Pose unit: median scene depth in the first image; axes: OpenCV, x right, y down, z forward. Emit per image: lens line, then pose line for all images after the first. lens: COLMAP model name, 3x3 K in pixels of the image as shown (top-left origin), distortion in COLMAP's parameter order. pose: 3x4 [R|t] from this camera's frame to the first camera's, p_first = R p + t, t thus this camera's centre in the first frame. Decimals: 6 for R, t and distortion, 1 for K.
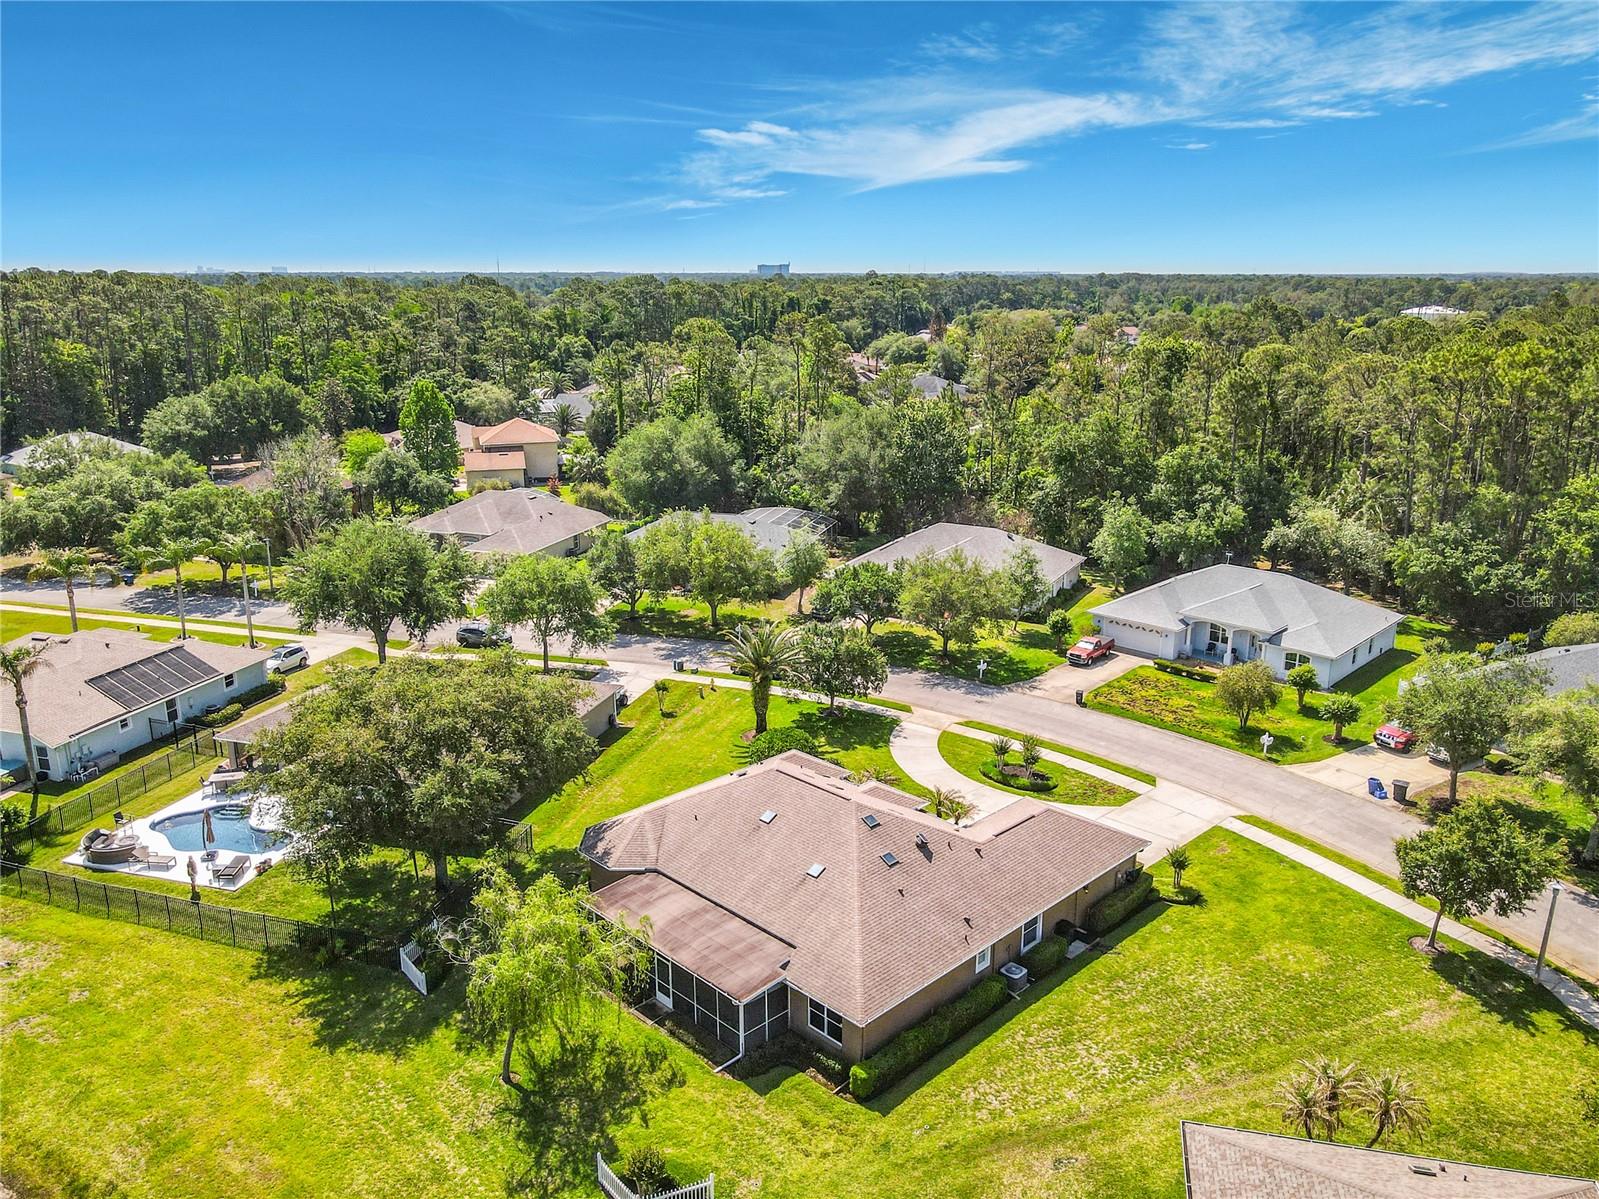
lens RADIAL K [[1186.3, 0, 823.8], [0, 1186.3, 610.4], [0, 0, 1]] dist [-0.003616, 0.000243]
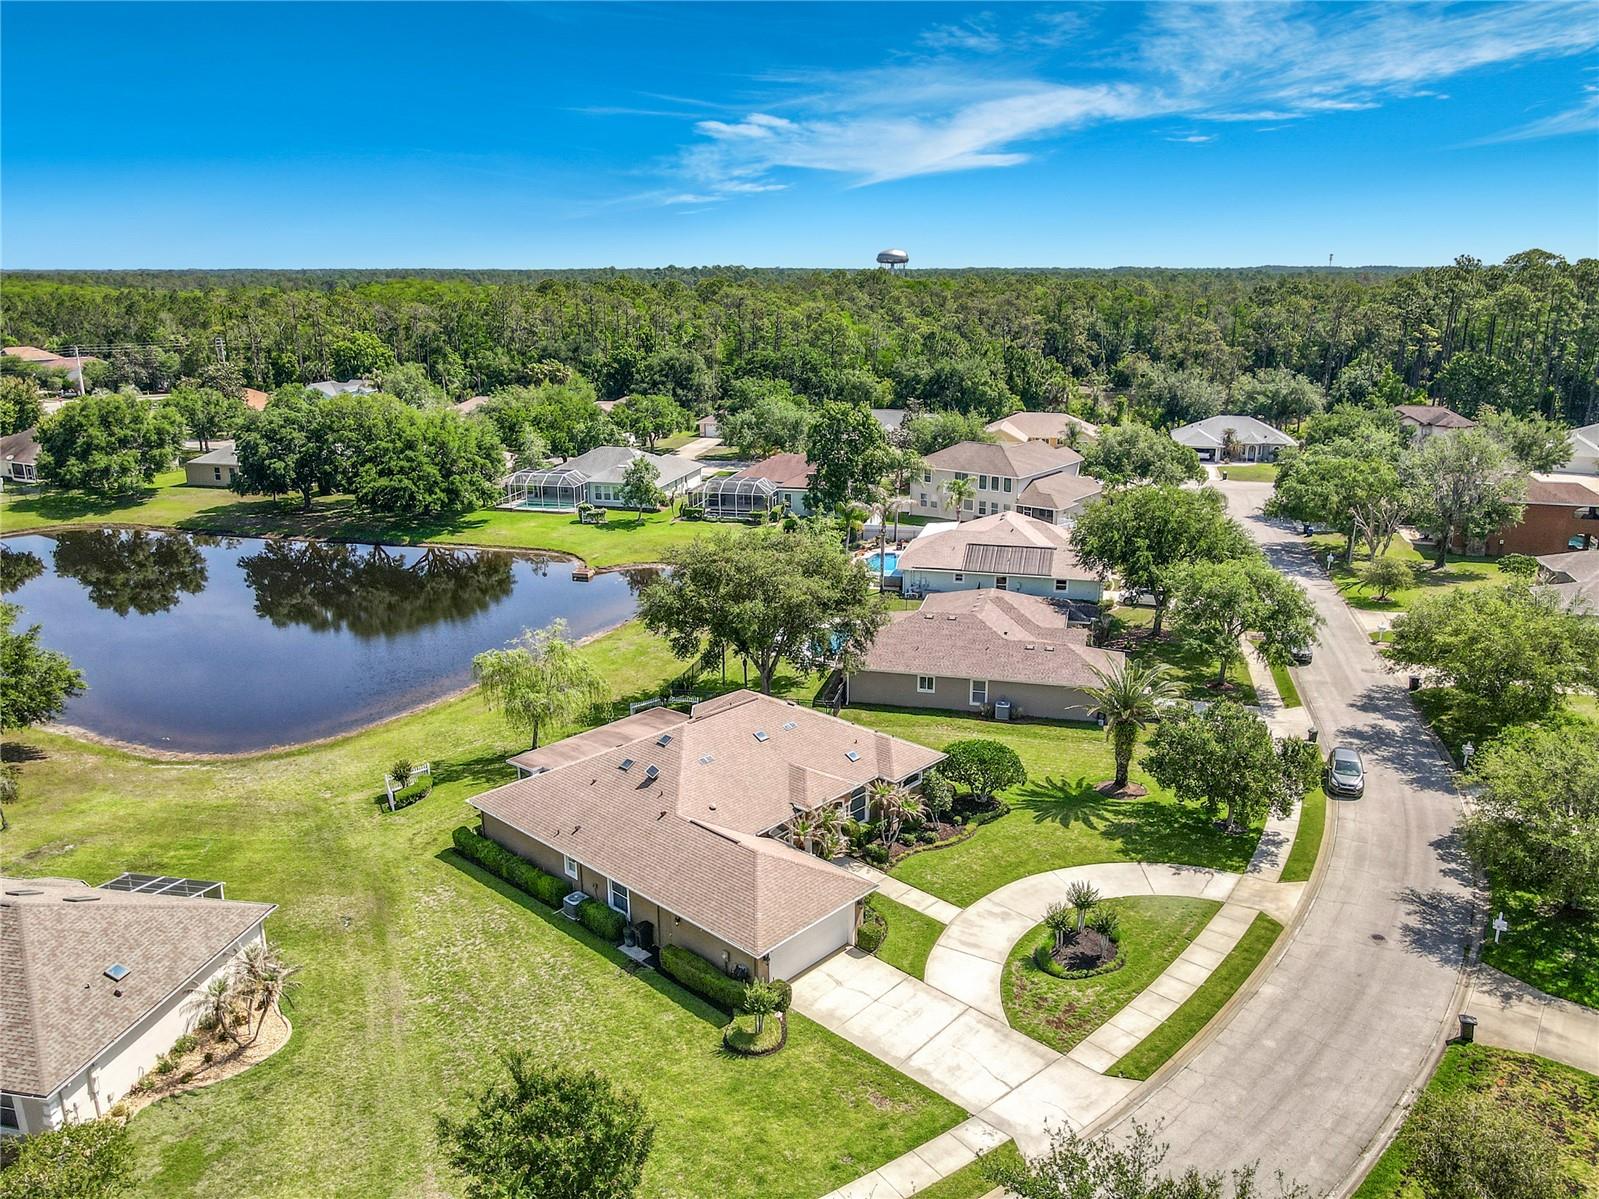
lens RADIAL K [[1181.5, 0, 818.5], [0, 1181.5, 595.2], [0, 0, 1]] dist [-0.009858, 0.038447]
pose [[0.039640, 0.265031, -0.963425, 0.814664], [-0.273078, 0.930351, 0.244697, -0.195766], [0.961175, 0.253390, 0.109253, 0.746158]]
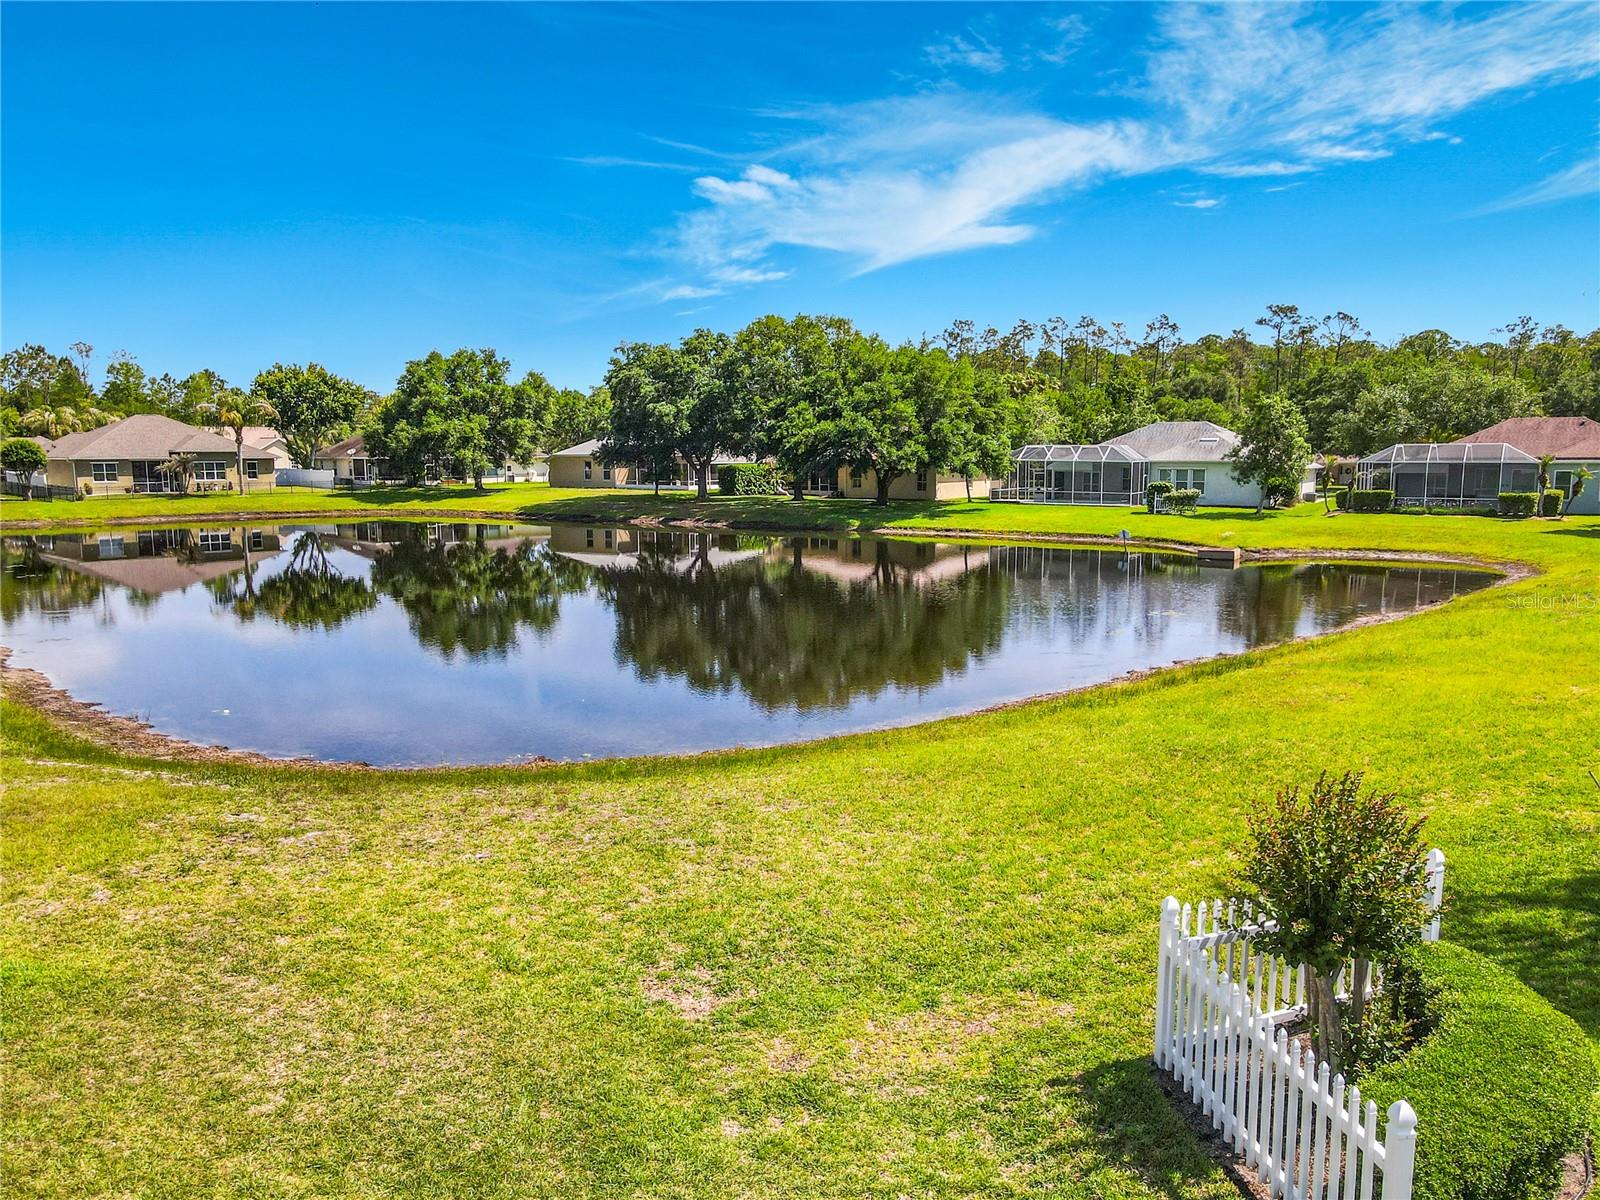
lens RADIAL K [[1212.4, 0, 820.3], [0, 1212.4, 616.0], [0, 0, 1]] dist [-0.010378, -0.001665]
pose [[-0.267579, 0.129879, -0.954742, 0.029329], [-0.263831, 0.943129, 0.202241, 0.231559], [0.926712, 0.306006, -0.218095, 0.535919]]
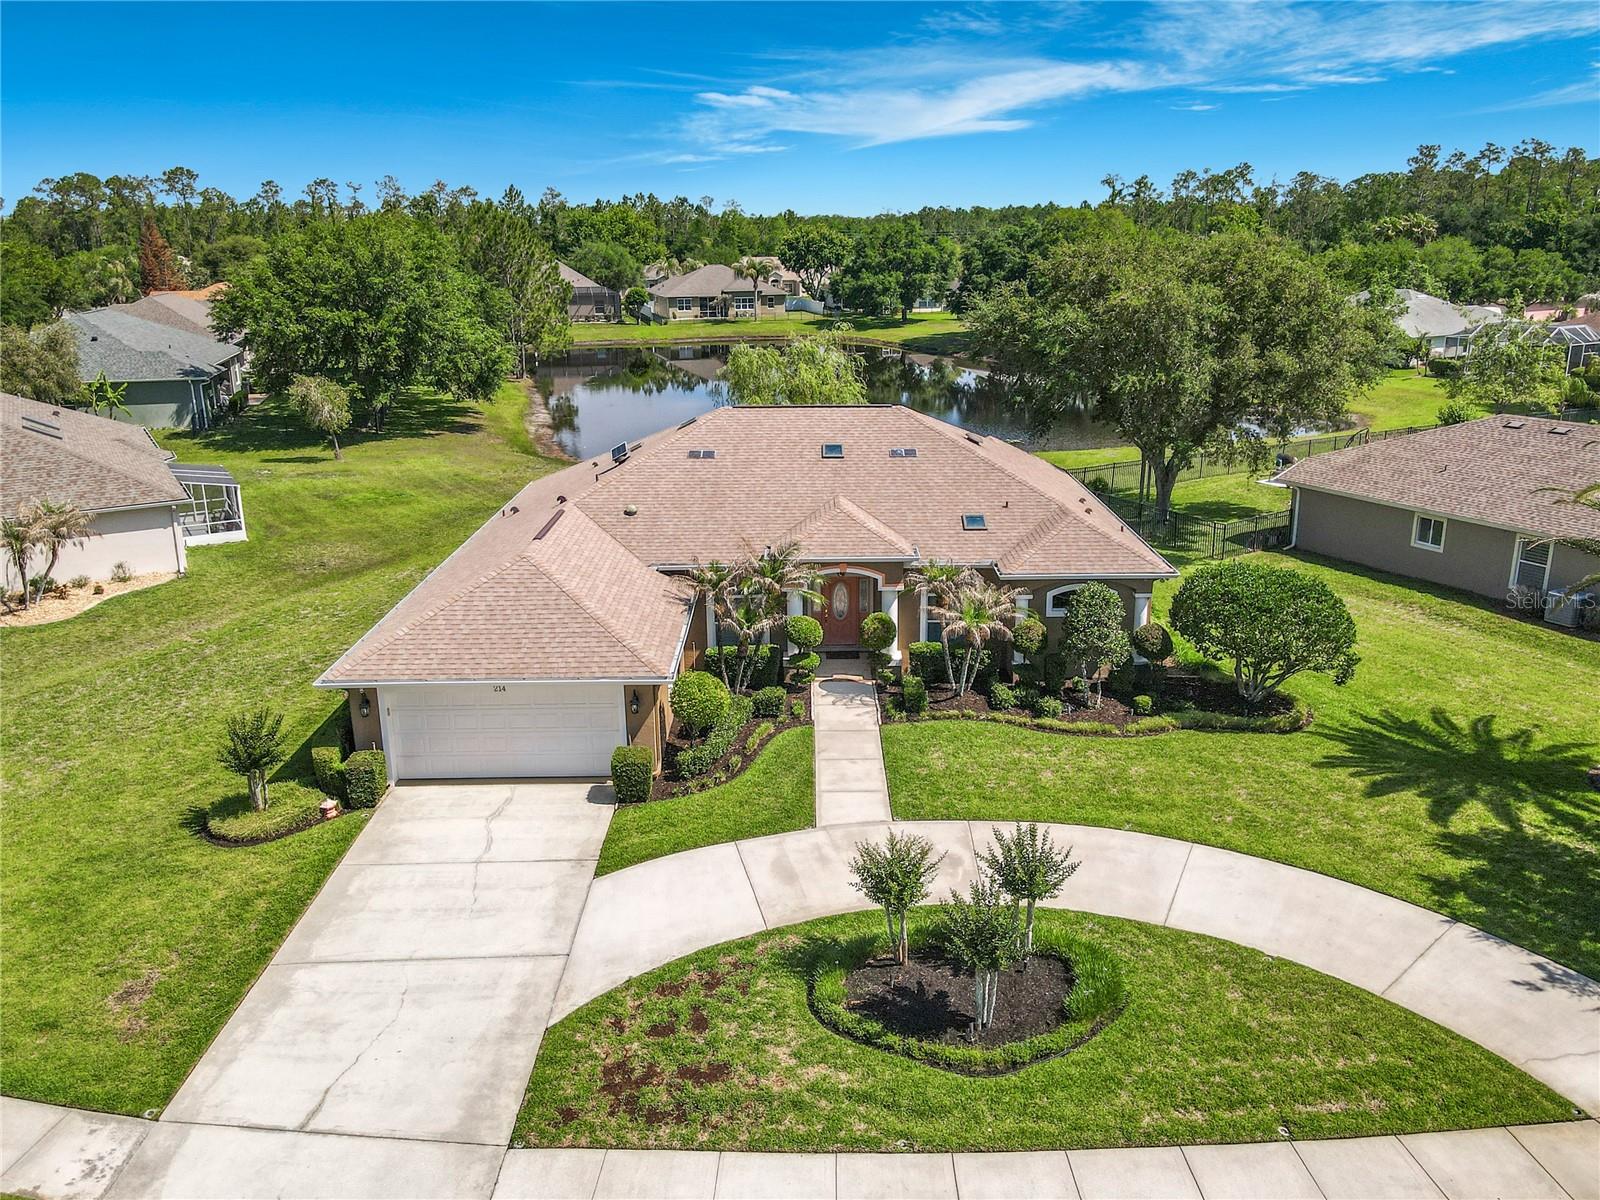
lens RADIAL K [[1196.2, 0, 815.3], [0, 1196.2, 546.1], [0, 0, 1]] dist [0.007036, 0.000777]
pose [[-0.703834, 0.183467, -0.686264, 0.365741], [-0.189406, 0.882631, 0.430219, -0.057280], [0.684648, 0.432786, -0.586475, 1.132972]]
